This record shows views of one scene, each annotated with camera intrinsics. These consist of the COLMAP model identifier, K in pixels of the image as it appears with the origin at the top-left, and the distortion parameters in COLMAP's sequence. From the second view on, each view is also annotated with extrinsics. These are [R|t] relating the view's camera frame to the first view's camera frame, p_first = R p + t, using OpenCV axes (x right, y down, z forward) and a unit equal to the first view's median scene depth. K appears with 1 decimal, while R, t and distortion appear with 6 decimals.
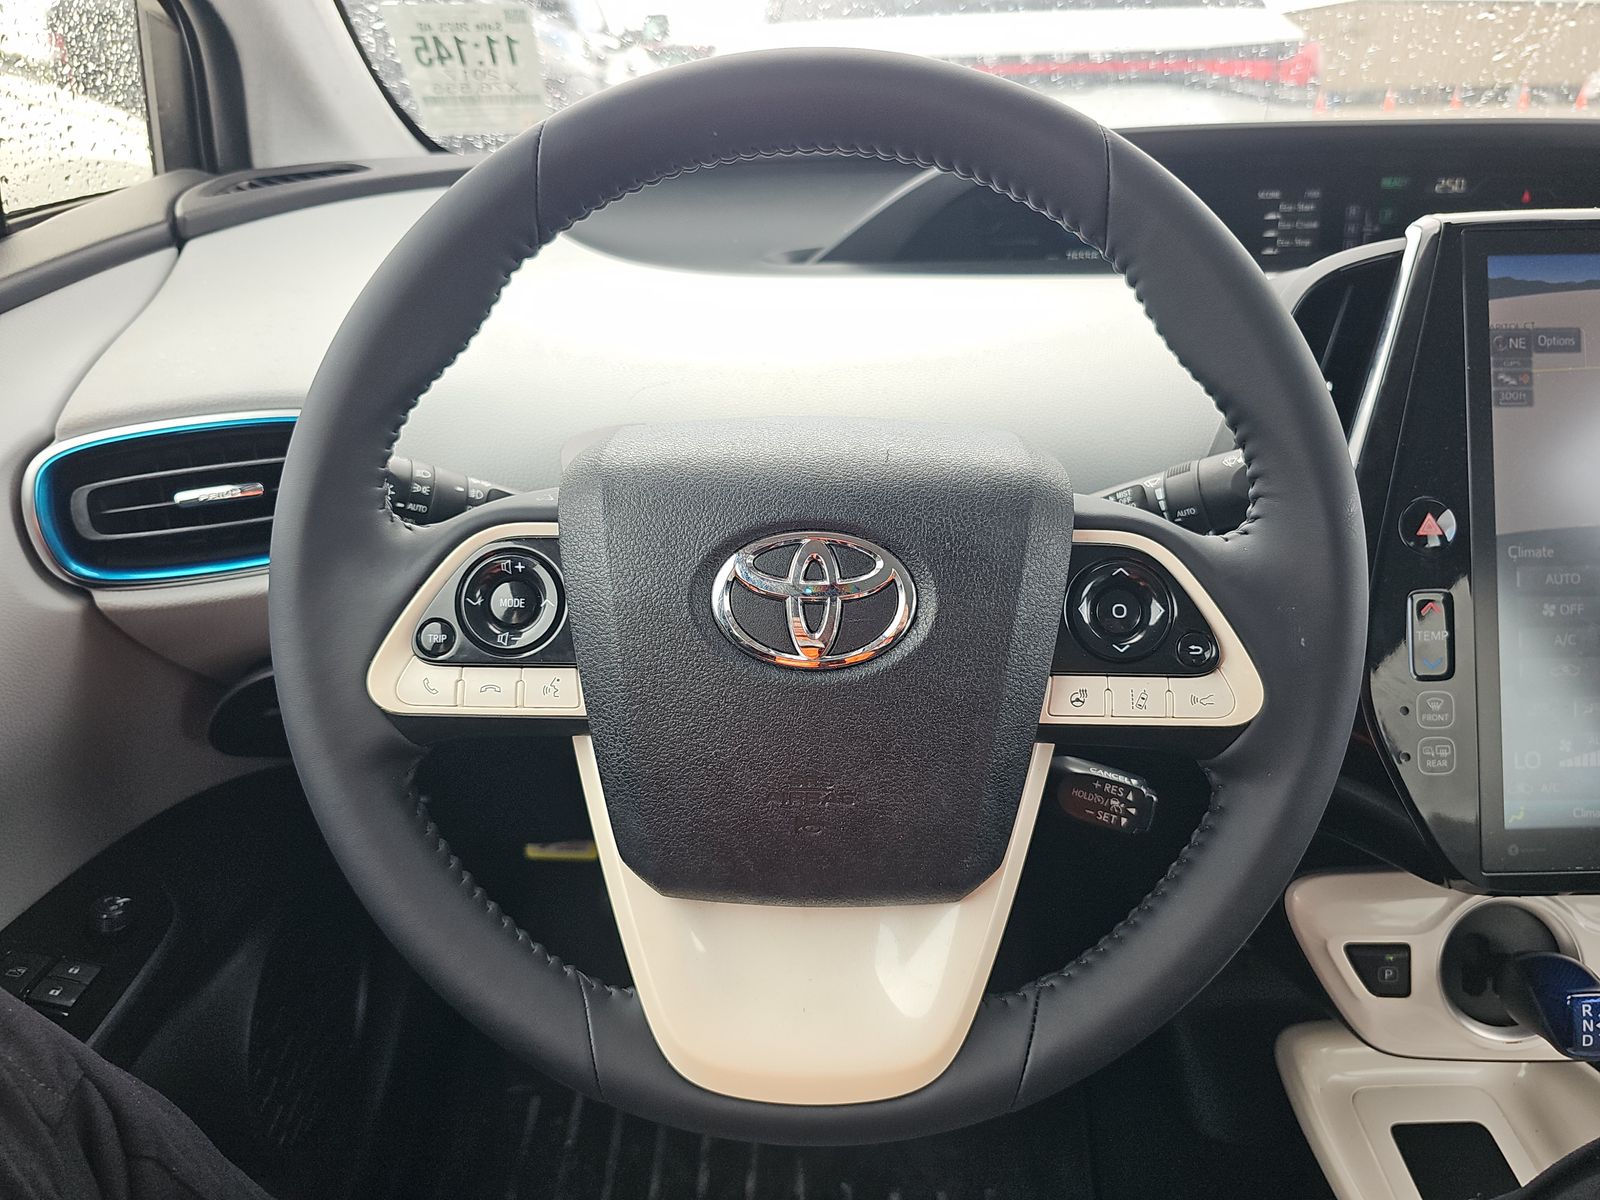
lens RADIAL K [[1100.4, 0, 800.0], [0, 1100.4, 600.0], [0, 0, 1]] dist [0.006953, 0.002664]
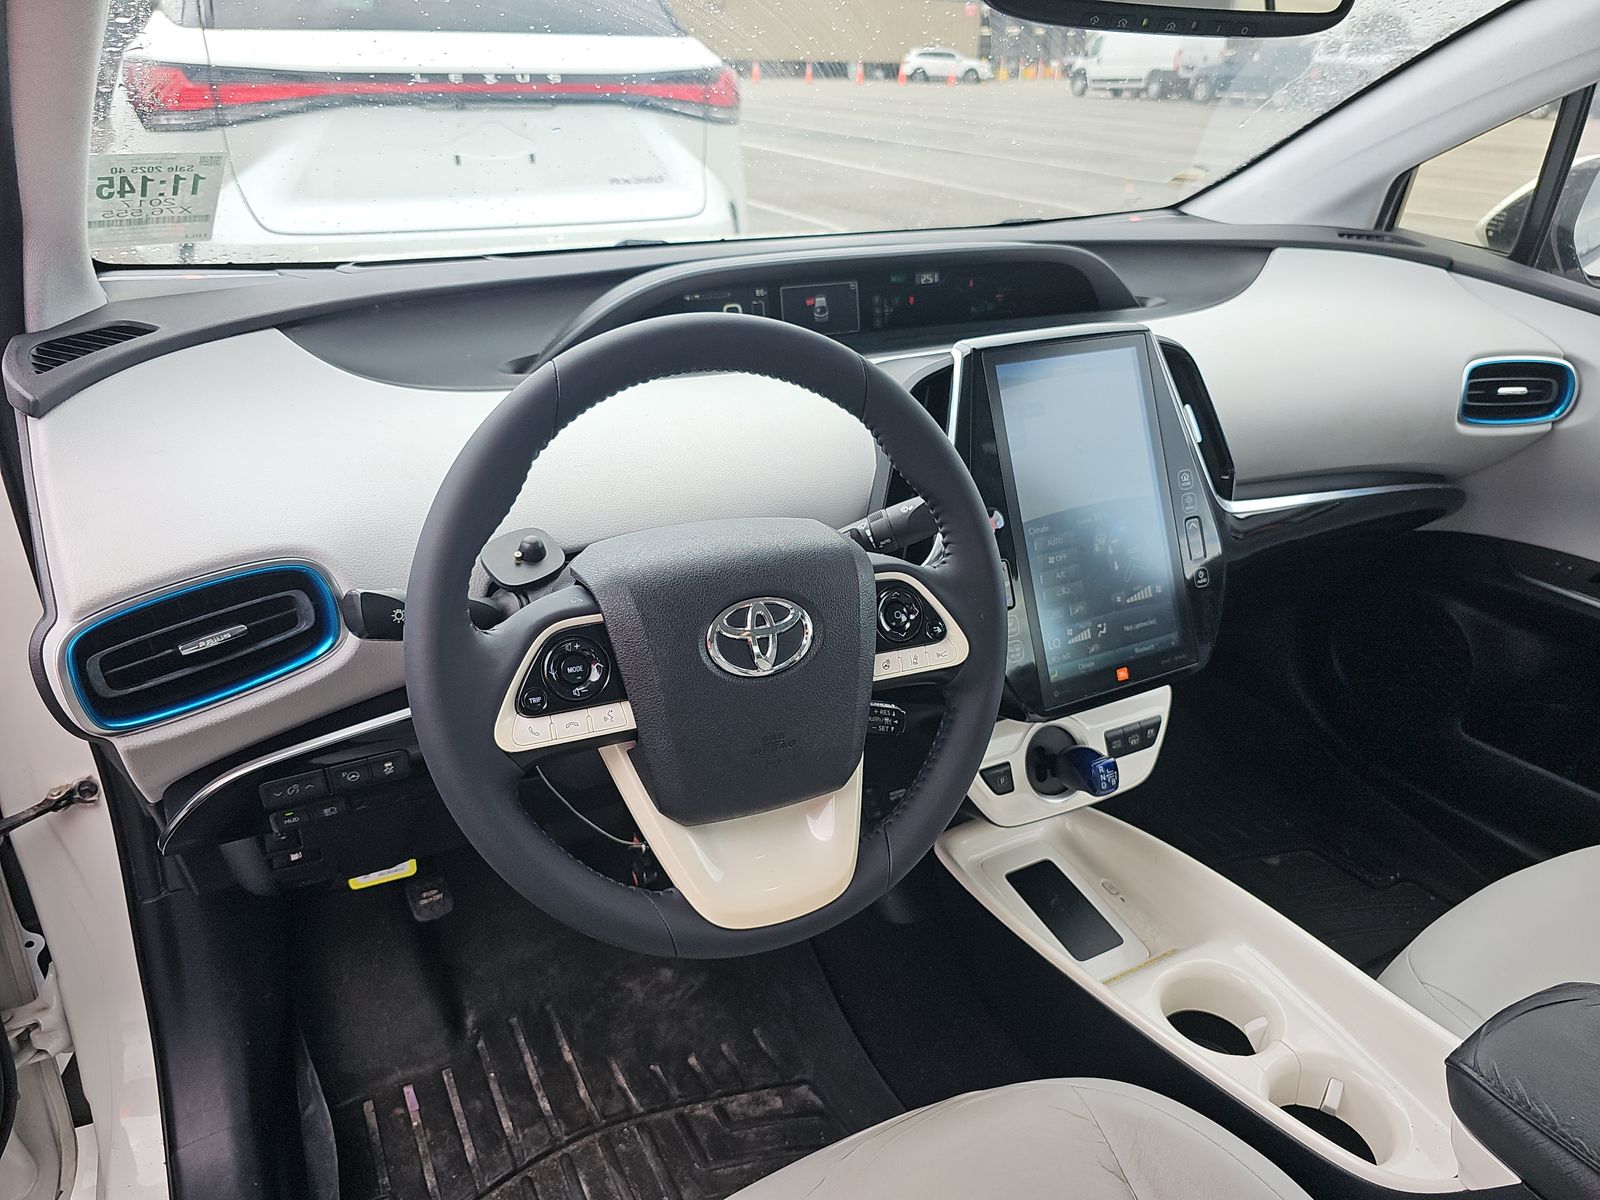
lens RADIAL K [[1069.8, 0, 796.8], [0, 1069.8, 635.5], [0, 0, 1]] dist [0.002448, 0.000036]
pose [[0.900702, -0.176855, 0.396810, -0.482777], [0.157927, 0.984191, 0.080174, -0.102077], [-0.404716, -0.009546, 0.914393, -0.474632]]
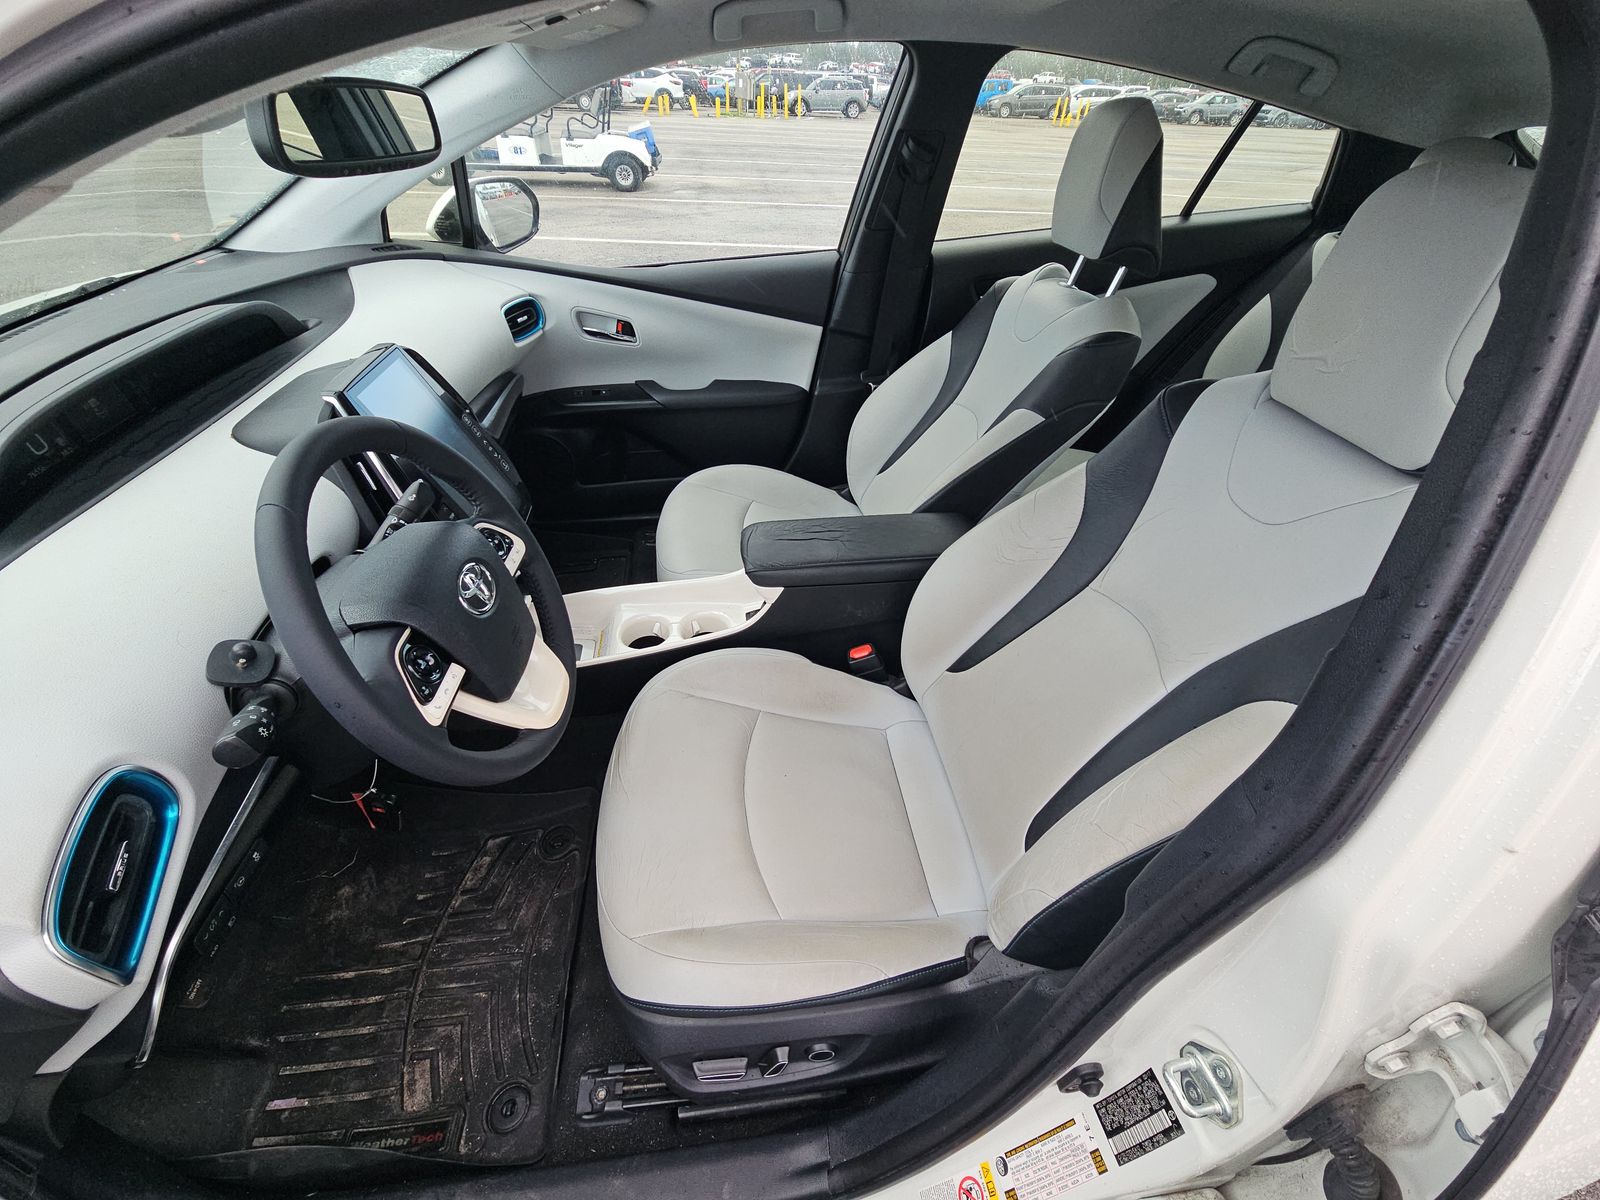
lens RADIAL K [[630.0, 0, 795.7], [0, 630.0, 624.8], [0, 0, 1]] dist [0.000398, -0.000093]
pose [[-0.062770, -0.641337, 0.764687, -1.170458], [0.411540, 0.681392, 0.605260, -0.505875], [-0.909227, 0.352692, 0.221165, -0.141967]]
